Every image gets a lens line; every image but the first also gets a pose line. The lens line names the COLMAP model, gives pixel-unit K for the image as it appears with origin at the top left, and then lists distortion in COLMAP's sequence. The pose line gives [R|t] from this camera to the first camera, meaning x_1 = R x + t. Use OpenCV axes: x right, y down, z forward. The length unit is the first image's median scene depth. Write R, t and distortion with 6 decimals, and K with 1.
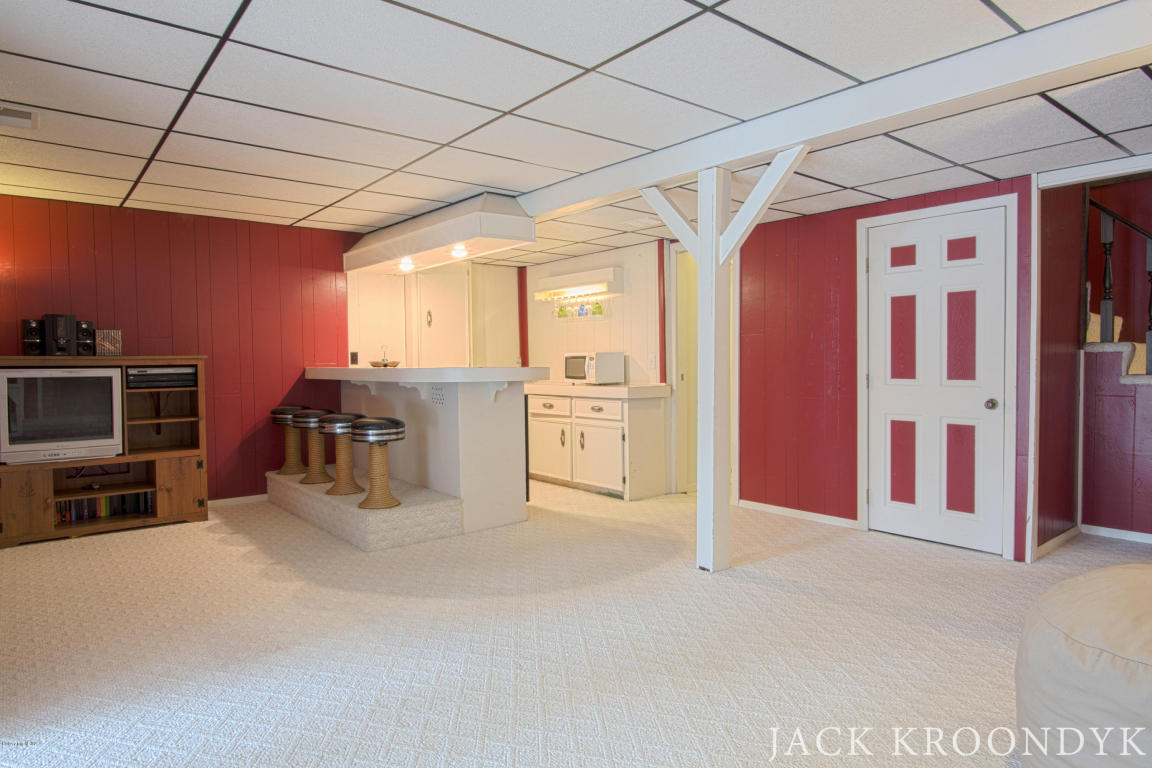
lens RADIAL K [[697.4, 0, 578.1], [0, 697.4, 382.8], [0, 0, 1]] dist [-0.002655, -0.000201]
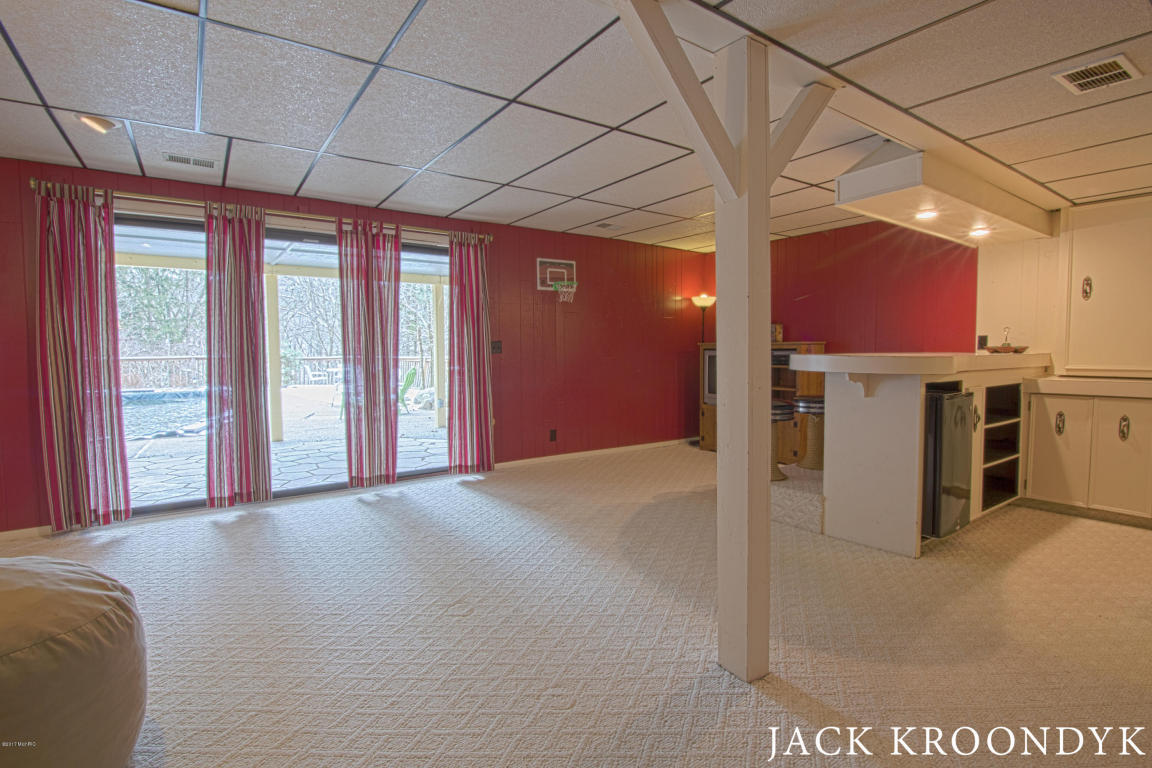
lens RADIAL K [[559.8, 0, 579.5], [0, 559.8, 380.4], [0, 0, 1]] dist [-0.019026, -0.000231]
pose [[-0.072109, 0.065820, -0.995223, 0.756466], [-0.026745, 0.997334, 0.067898, -0.038305], [0.997038, 0.031513, -0.070157, 0.934092]]
